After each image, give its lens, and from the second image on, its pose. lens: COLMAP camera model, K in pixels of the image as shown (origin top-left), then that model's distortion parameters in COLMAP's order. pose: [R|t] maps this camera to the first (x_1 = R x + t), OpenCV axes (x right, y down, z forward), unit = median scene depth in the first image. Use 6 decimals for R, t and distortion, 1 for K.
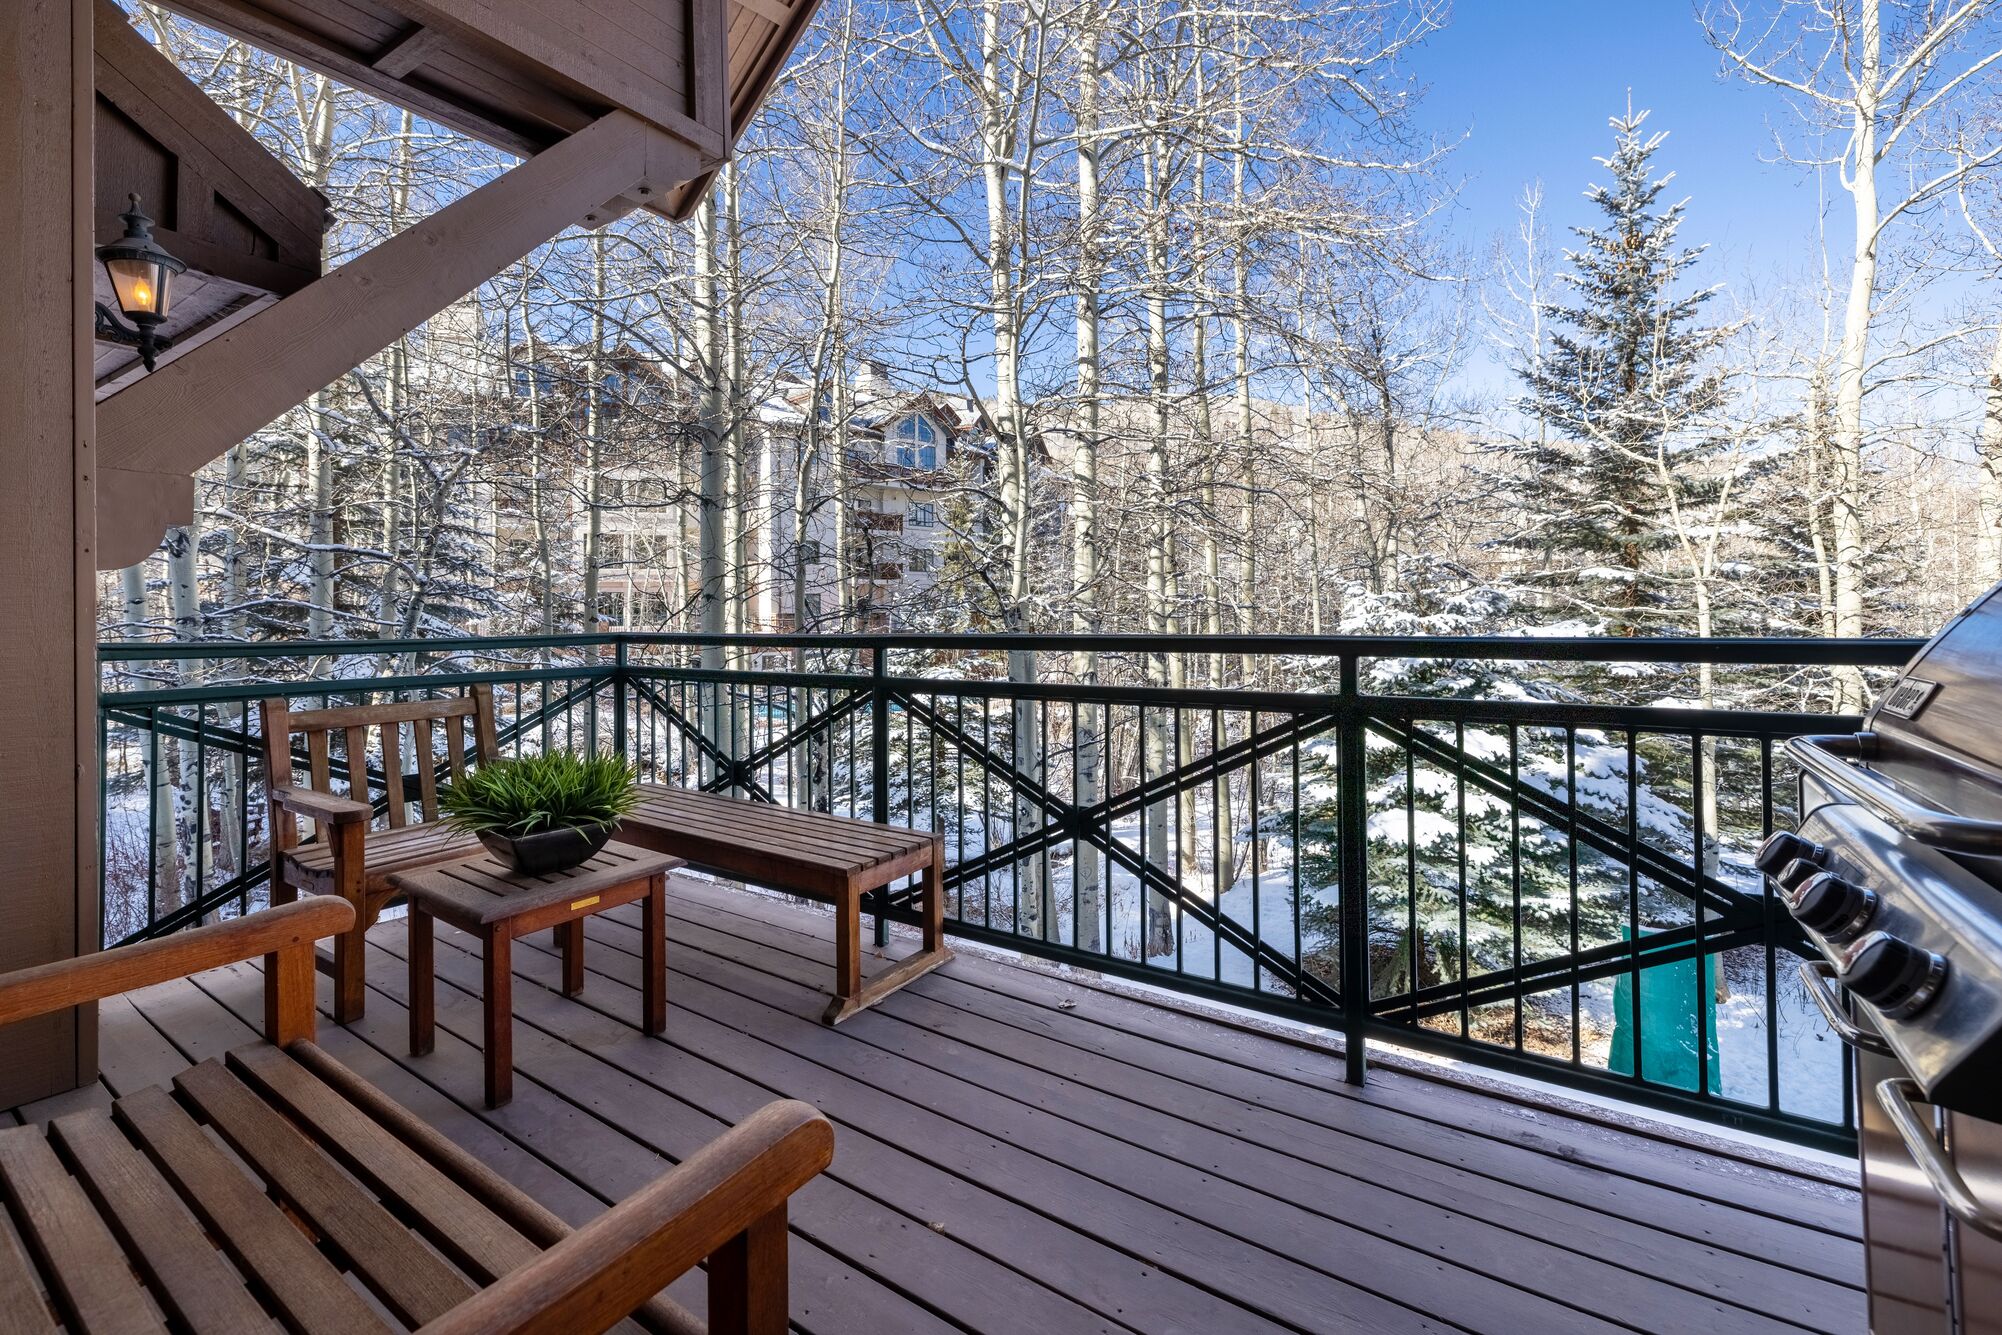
lens RADIAL K [[868.9, 0, 943.2], [0, 868.9, 598.5], [0, 0, 1]] dist [-0.003622, 0.000133]
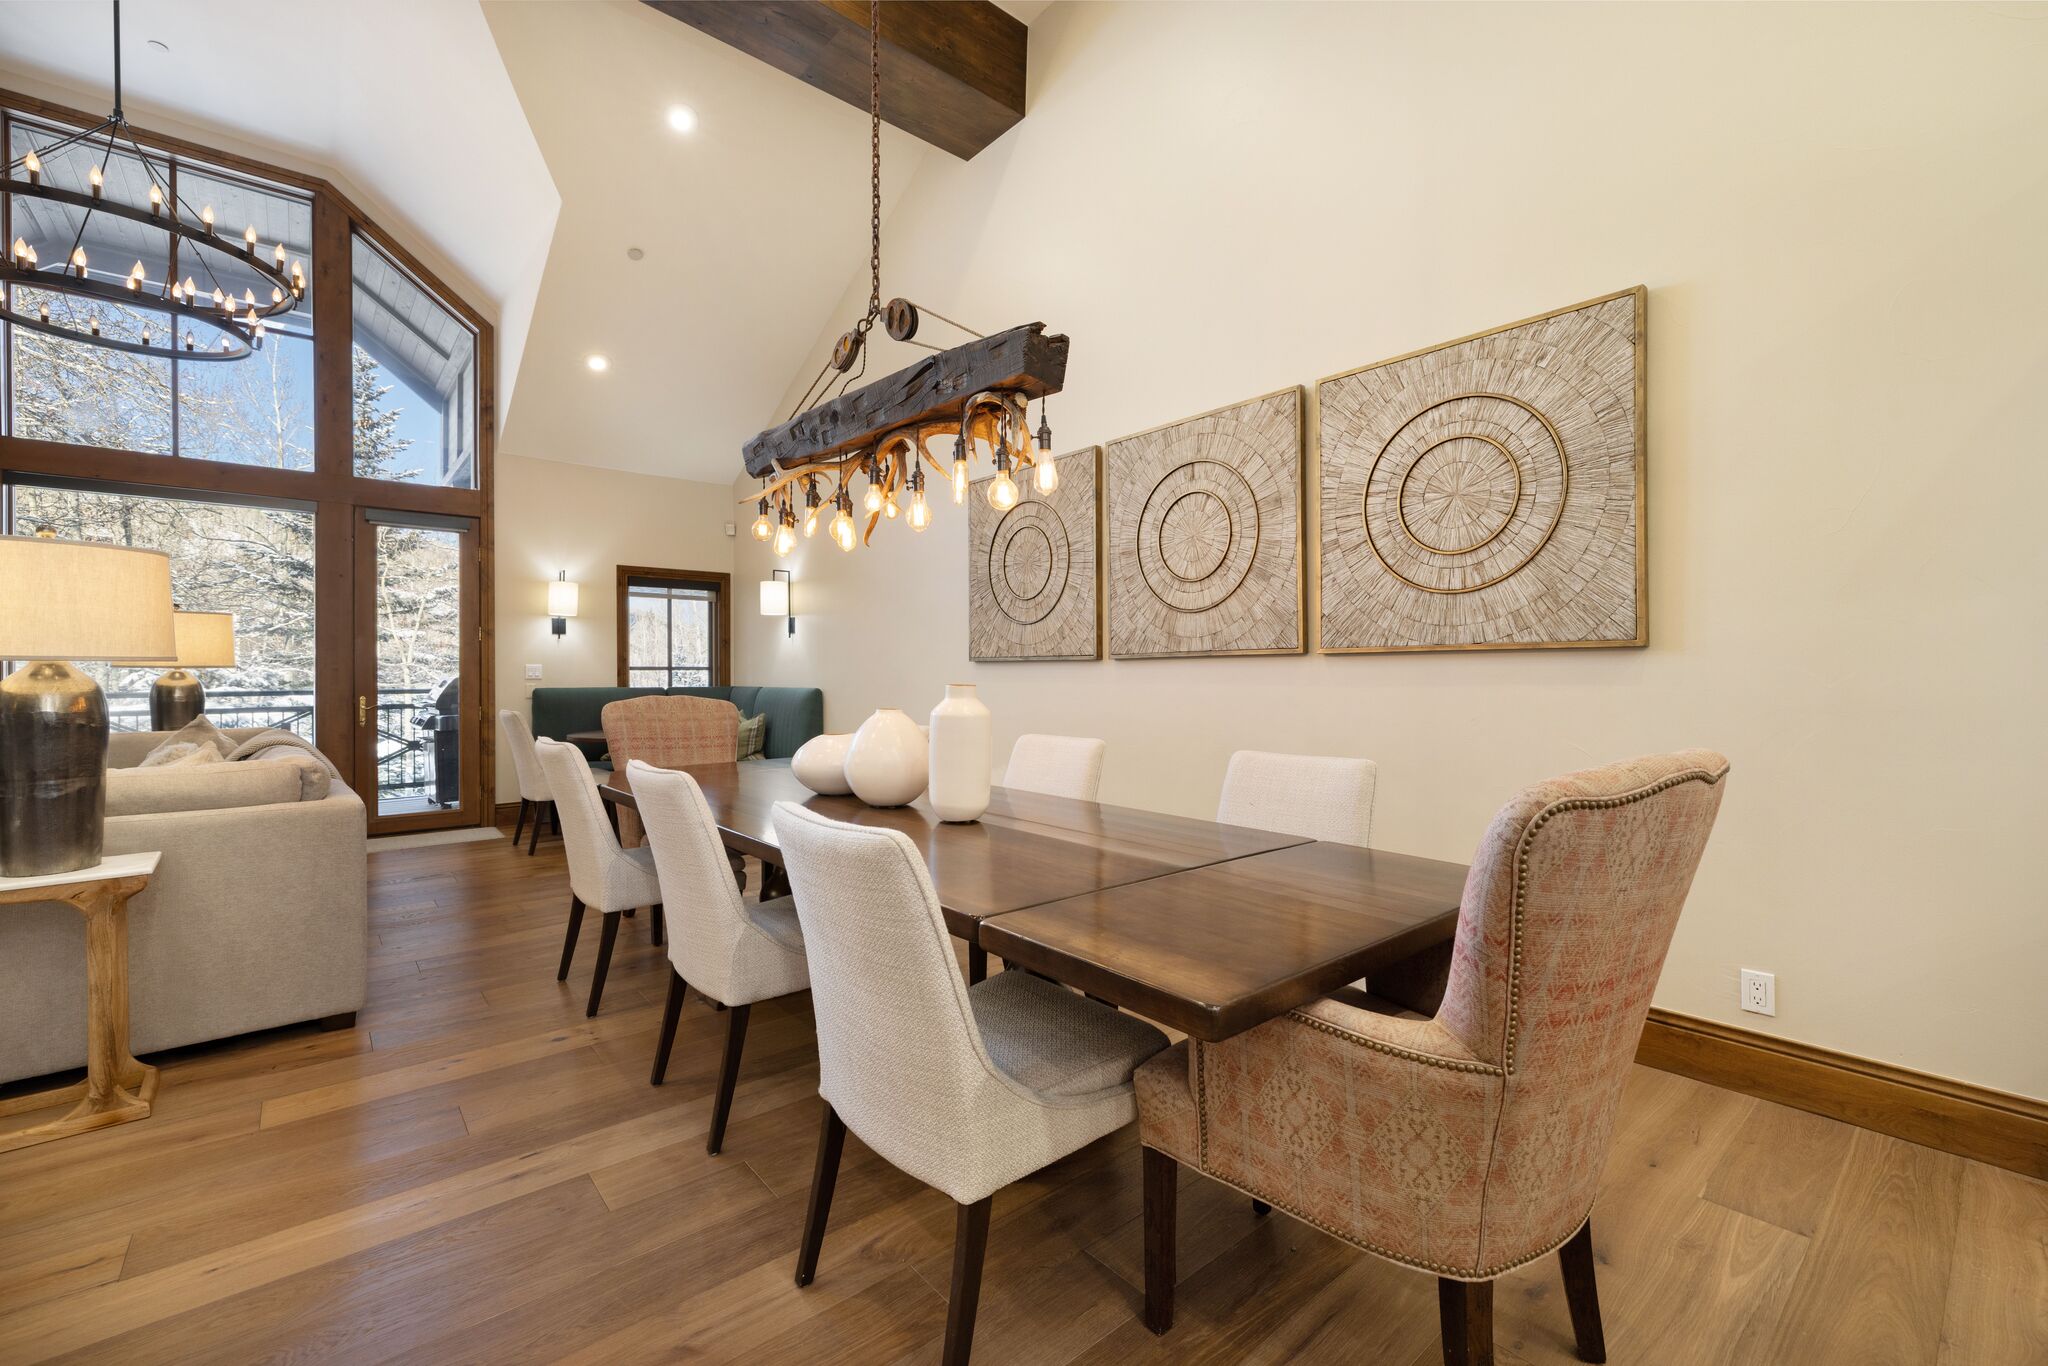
lens RADIAL K [[888.9, 0, 1008.5], [0, 888.9, 680.9], [0, 0, 1]] dist [-0.003622, 0.000133]
pose [[0.257850, 0.001860, 0.966183, -0.342833], [-0.011508, 0.999933, 0.001146, -0.004523], [-0.966116, -0.011414, 0.257854, -0.405743]]
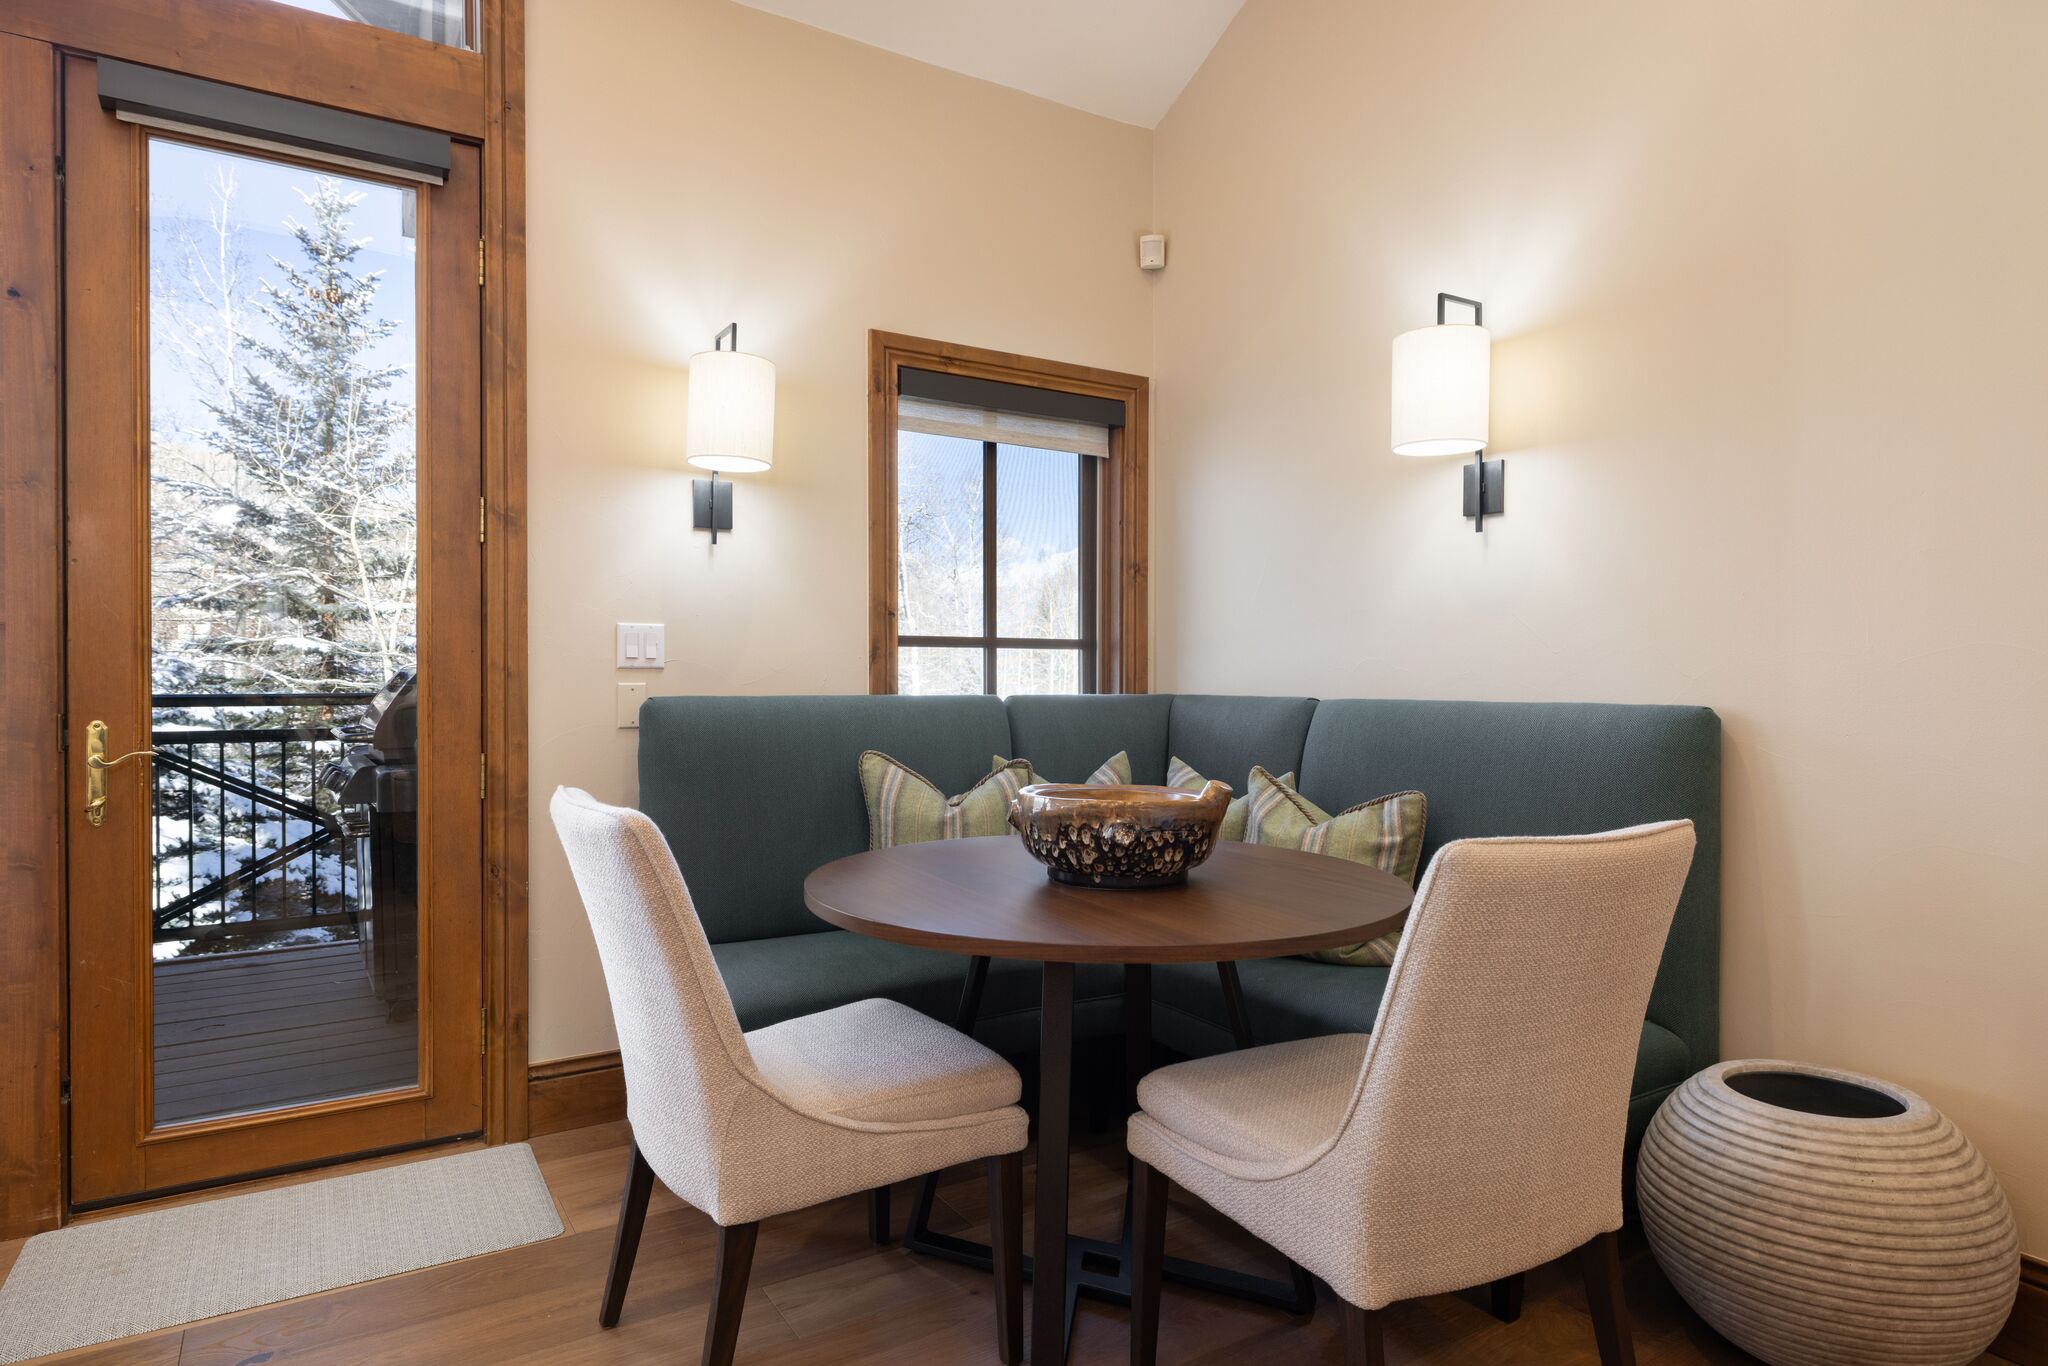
lens RADIAL K [[1185.2, 0, 1025.6], [0, 1185.2, 693.1], [0, 0, 1]] dist [0.013451, -0.000576]
pose [[0.370101, -0.003307, 0.928985, -0.140639], [-0.016762, 0.999807, 0.010237, -0.001341], [-0.928840, -0.019360, 0.369975, -0.201175]]
